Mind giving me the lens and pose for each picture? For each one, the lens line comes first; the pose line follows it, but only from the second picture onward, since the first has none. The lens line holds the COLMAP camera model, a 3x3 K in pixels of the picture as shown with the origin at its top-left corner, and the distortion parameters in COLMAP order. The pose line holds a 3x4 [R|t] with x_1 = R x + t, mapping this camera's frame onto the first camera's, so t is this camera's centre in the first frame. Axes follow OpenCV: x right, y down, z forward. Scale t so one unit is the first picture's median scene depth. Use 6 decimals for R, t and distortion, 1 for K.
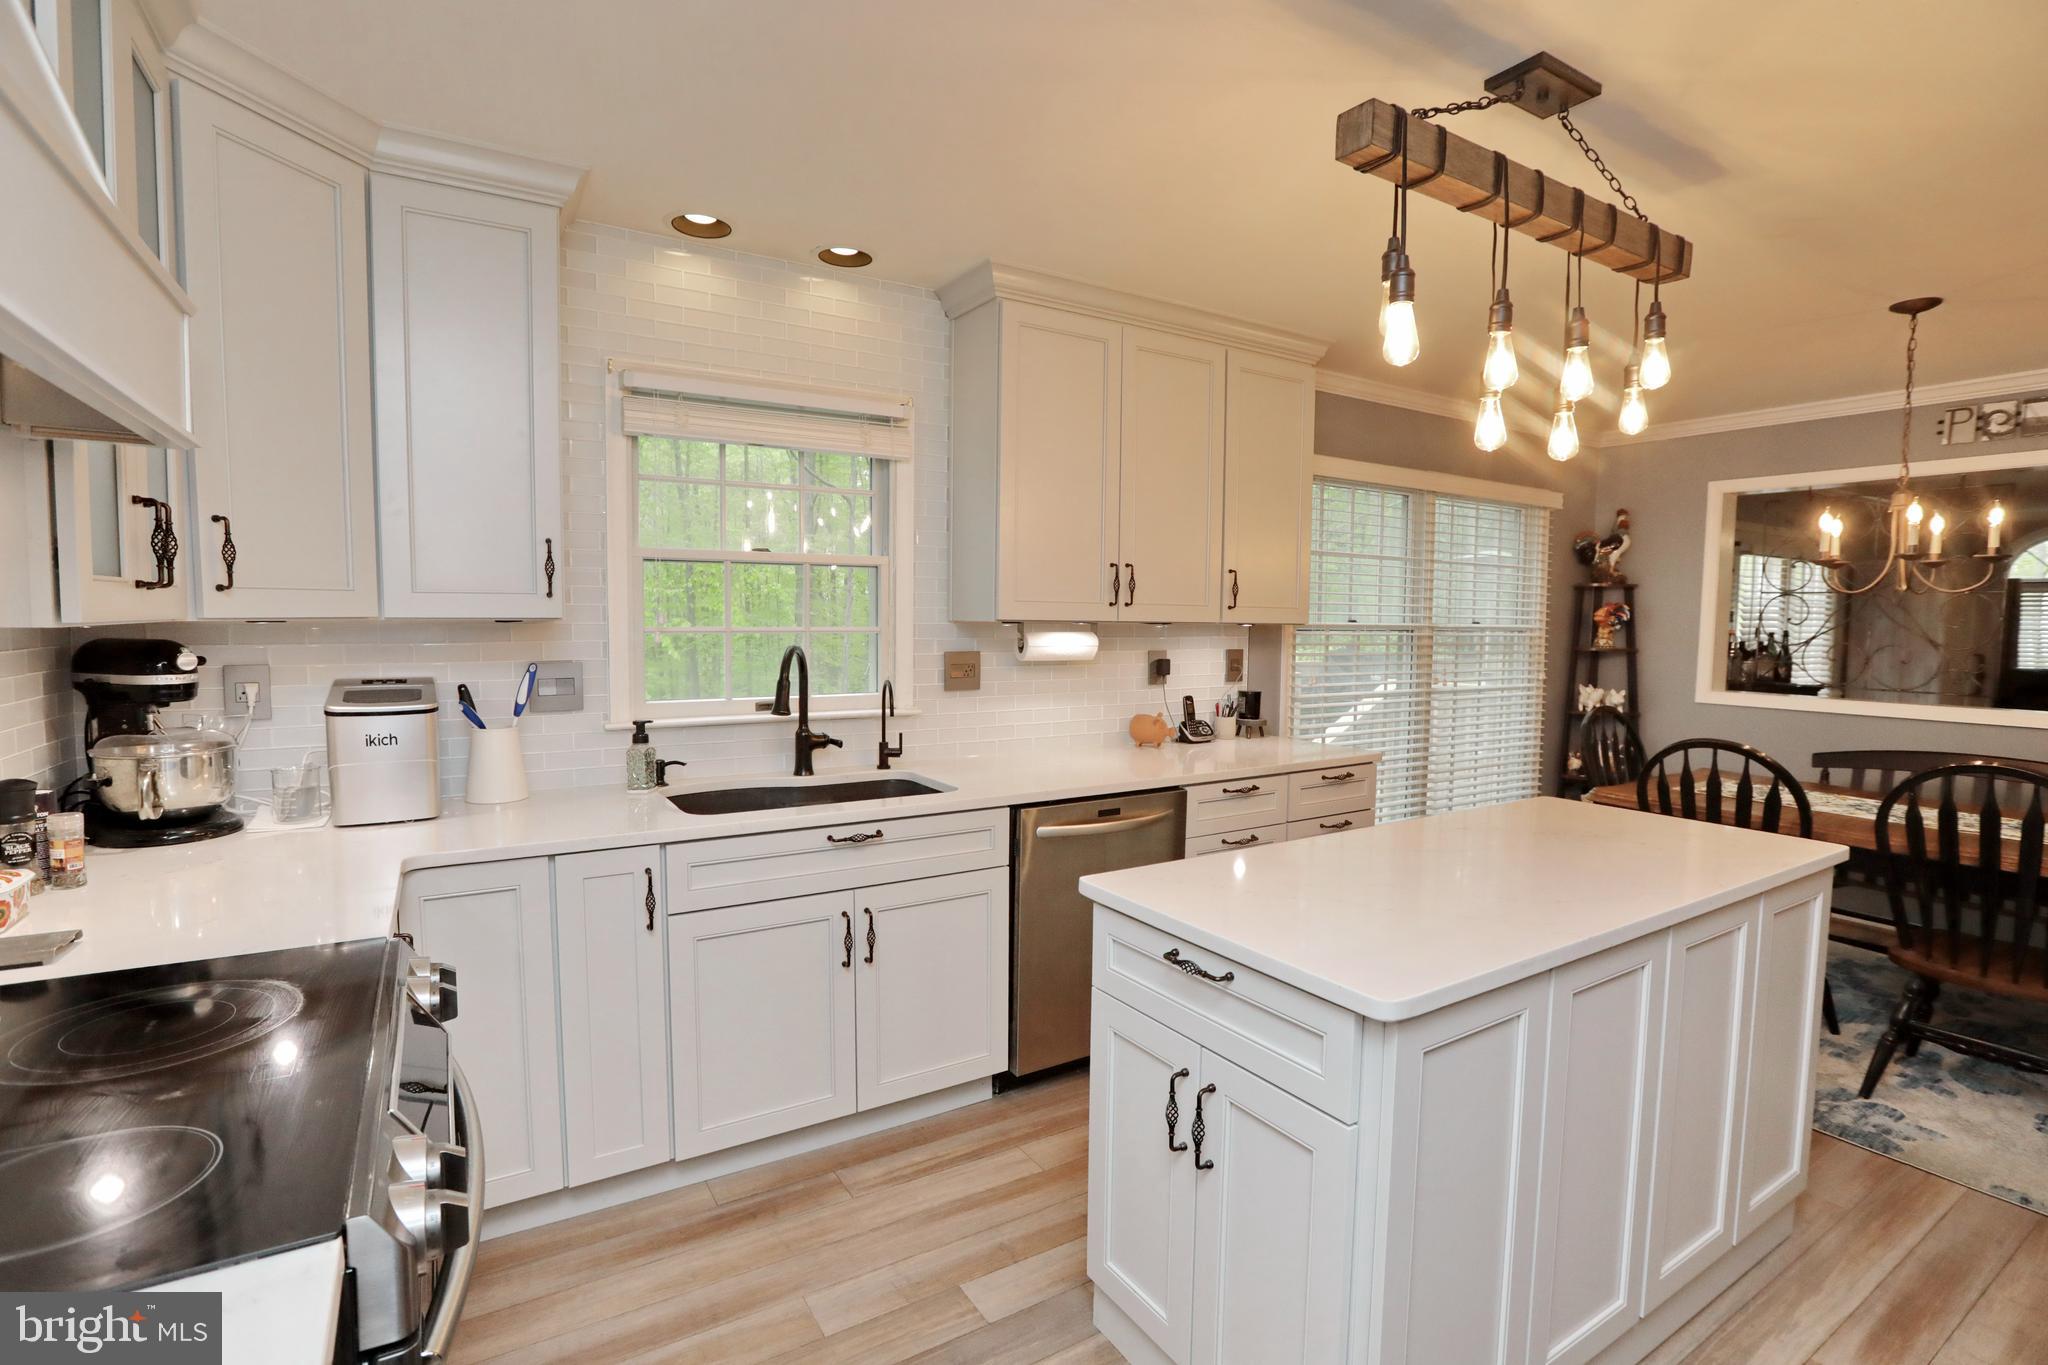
lens RADIAL K [[962.7, 0, 1024.0], [0, 962.7, 682.5], [0, 0, 1]] dist [-0.063404, 0.024236]
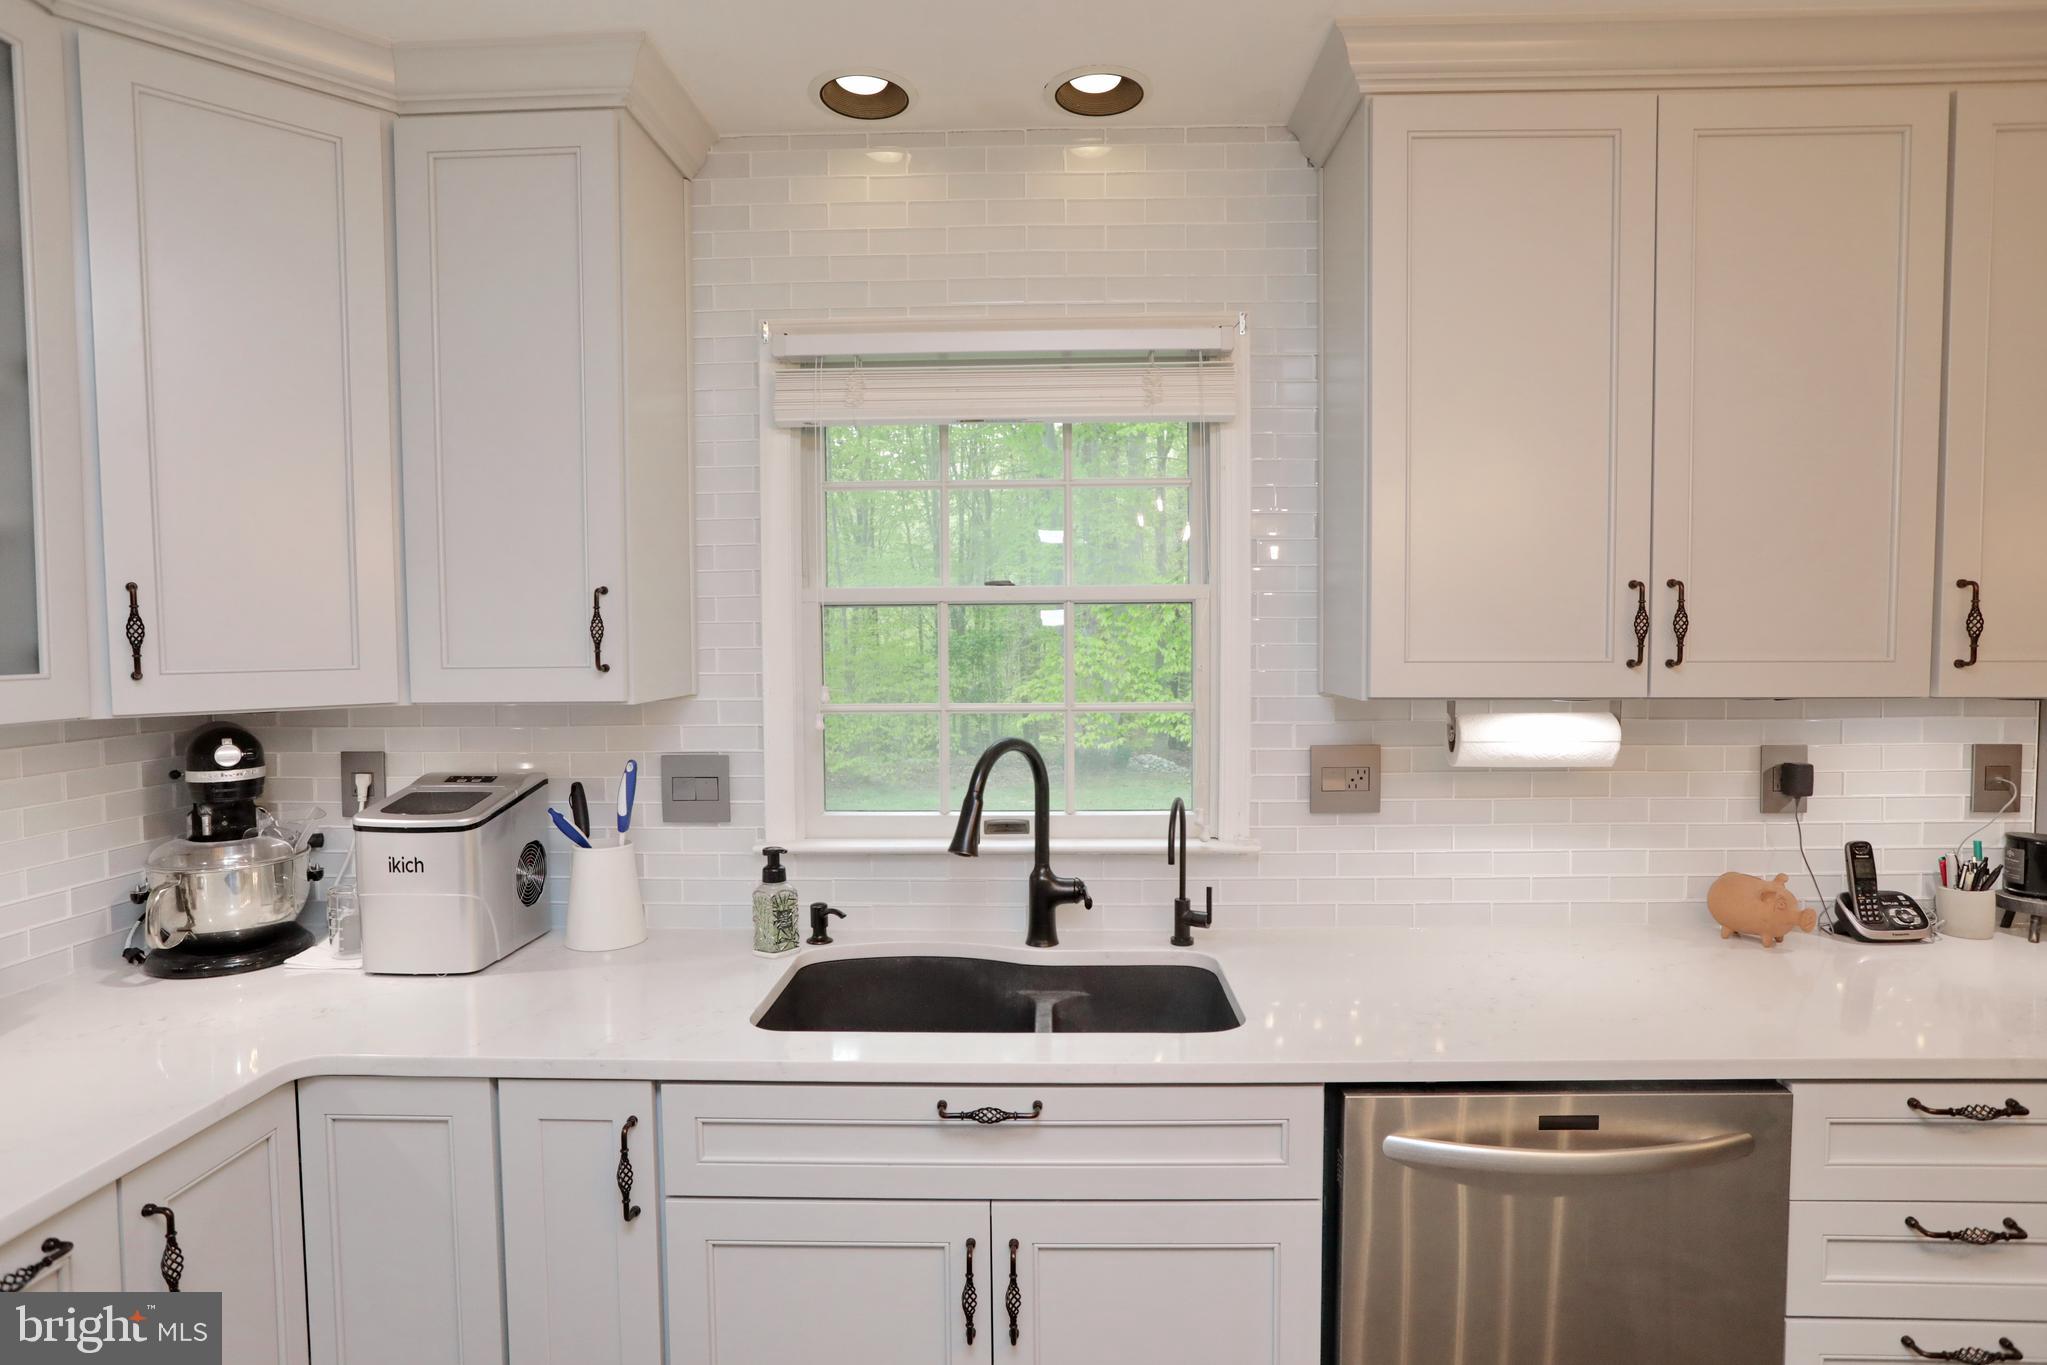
lens RADIAL K [[1097.4, 0, 1023.5], [0, 1097.4, 682.5], [0, 0, 1]] dist [-0.053266, 0.033371]
pose [[0.836526, 0.008590, -0.547859, 0.139737], [-0.024159, 0.999483, -0.021217, -0.054640], [0.547394, 0.030984, 0.836301, 0.379853]]
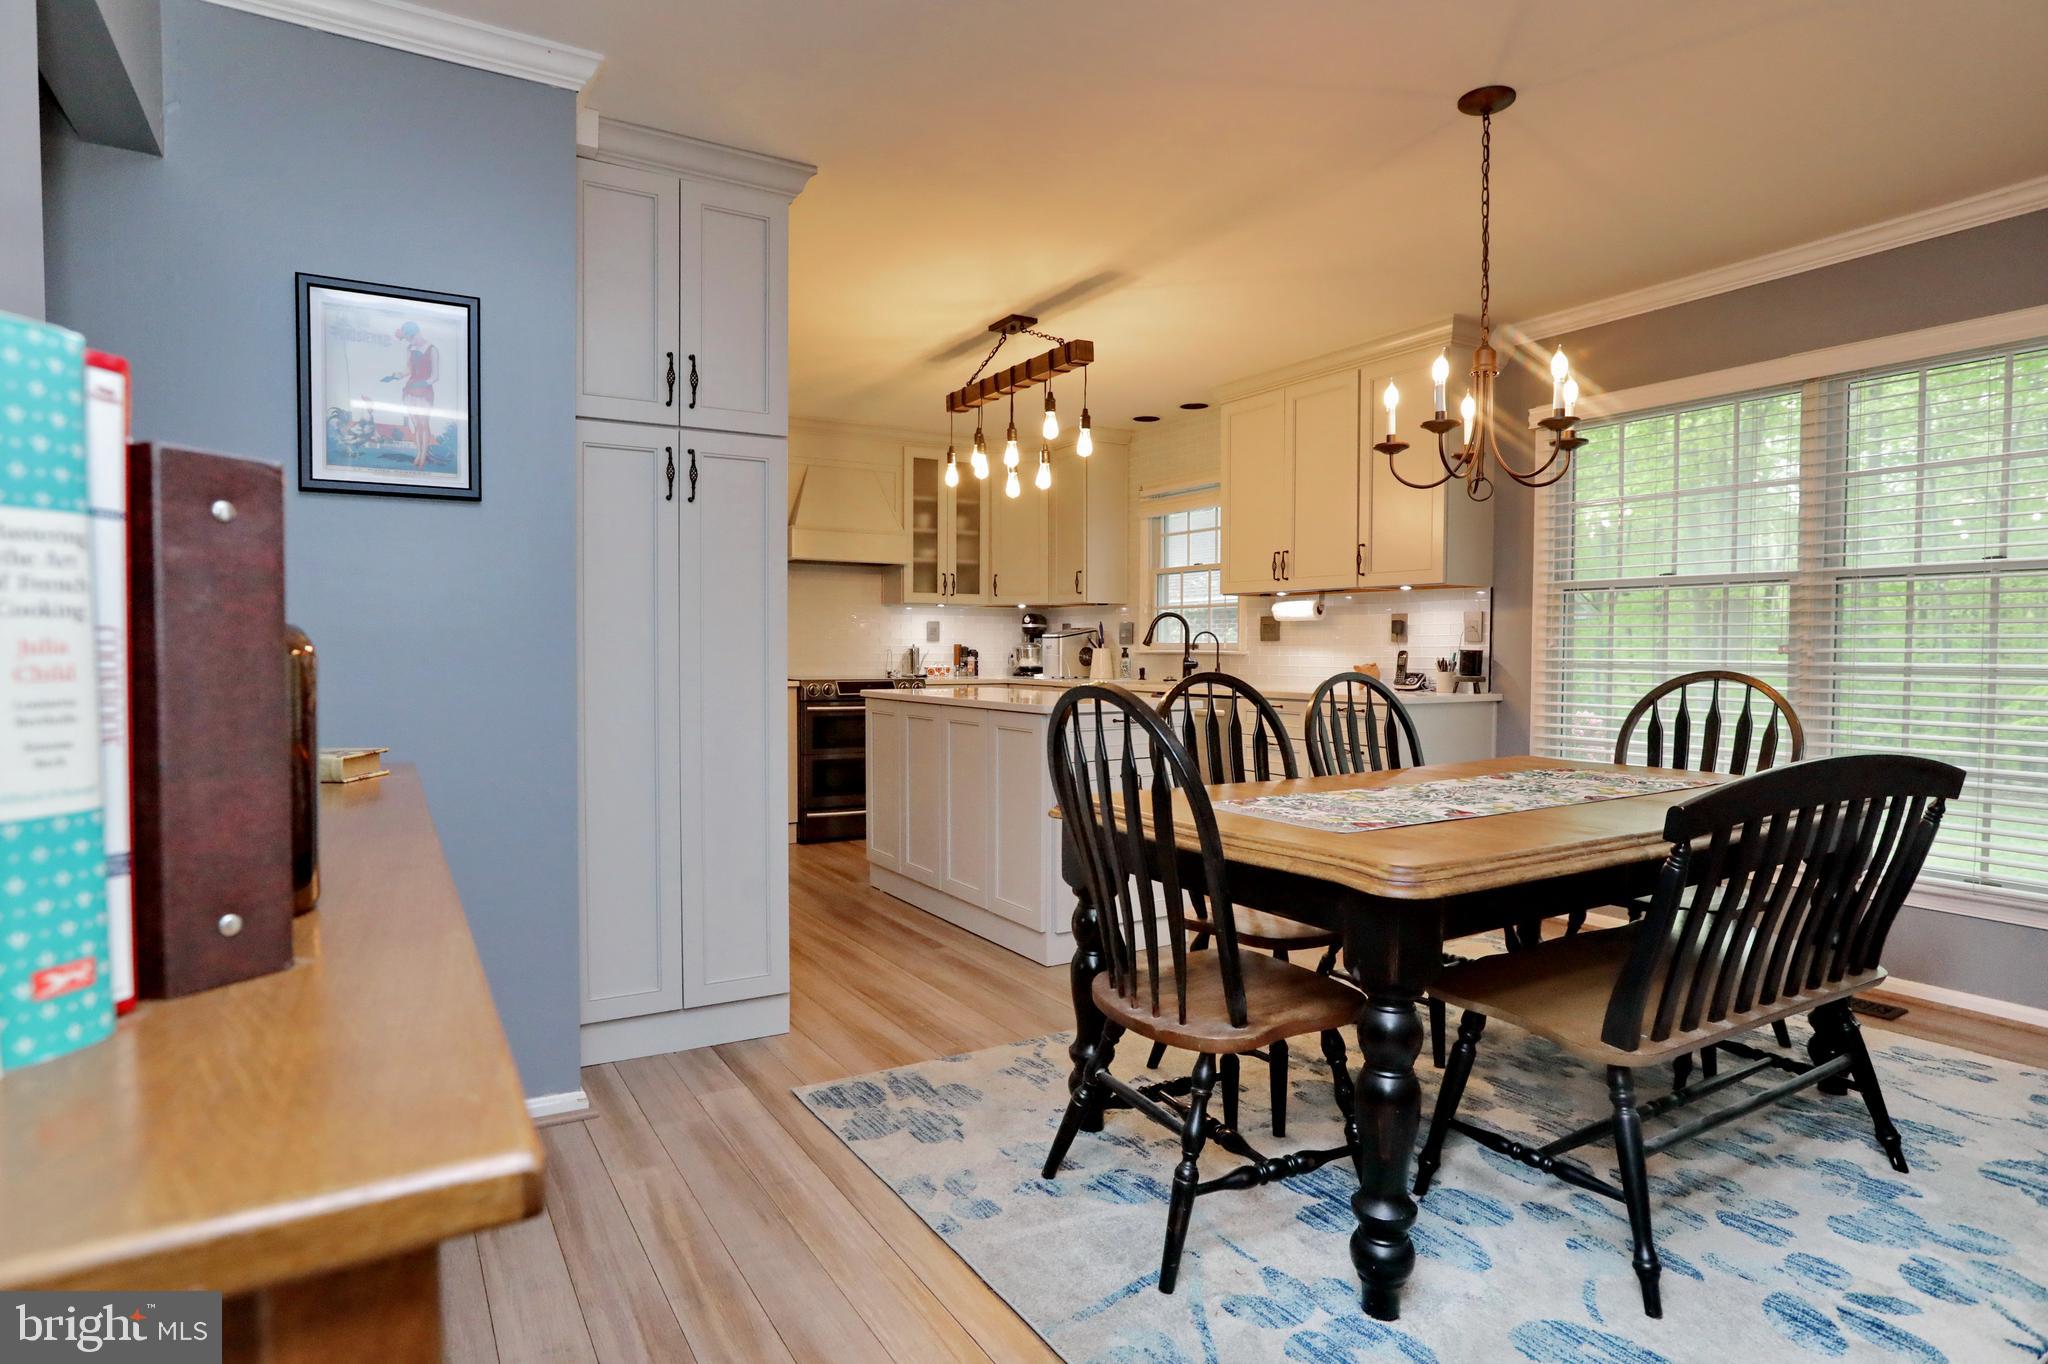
lens RADIAL K [[1064.9, 0, 1024.0], [0, 1064.9, 682.0], [0, 0, 1]] dist [-0.038569, 0.025019]
pose [[0.008403, 0.020916, -0.999746, 1.795767], [-0.077353, 0.996799, 0.020204, 0.076279], [0.996968, 0.077164, 0.009994, 0.633993]]
